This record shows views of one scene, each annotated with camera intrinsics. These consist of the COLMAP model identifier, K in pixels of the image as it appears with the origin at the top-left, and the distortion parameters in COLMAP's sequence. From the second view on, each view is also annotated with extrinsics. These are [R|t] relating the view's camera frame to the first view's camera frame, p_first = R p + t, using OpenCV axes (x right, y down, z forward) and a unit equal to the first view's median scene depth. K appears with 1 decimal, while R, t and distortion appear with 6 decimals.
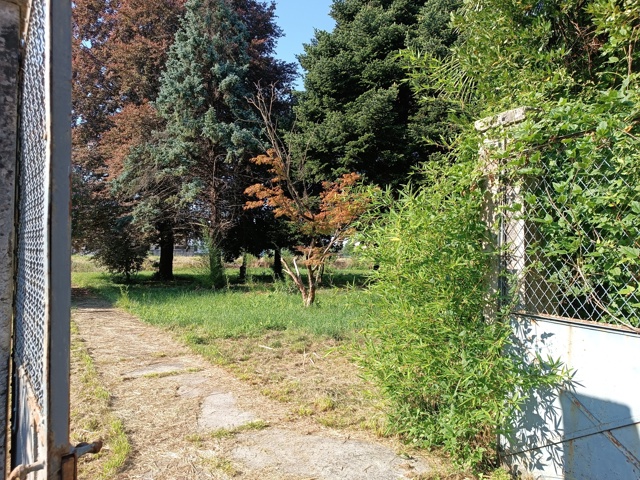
lens RADIAL K [[463.3, 0, 318.2], [0, 463.3, 243.5], [0, 0, 1]] dist [0.014263, -0.003664]
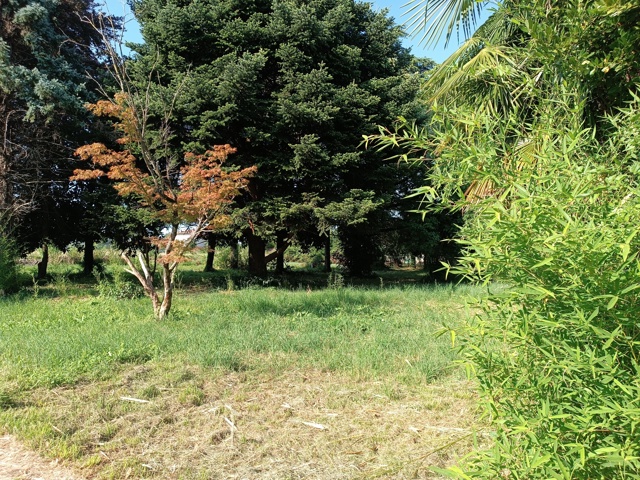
lens RADIAL K [[463.3, 0, 318.2], [0, 463.3, 243.5], [0, 0, 1]] dist [0.014263, -0.003664]
pose [[0.922710, 0.018023, 0.385074, -0.059597], [-0.021752, 0.999749, 0.005329, 0.004901], [-0.384881, -0.013293, 0.922870, 0.161303]]
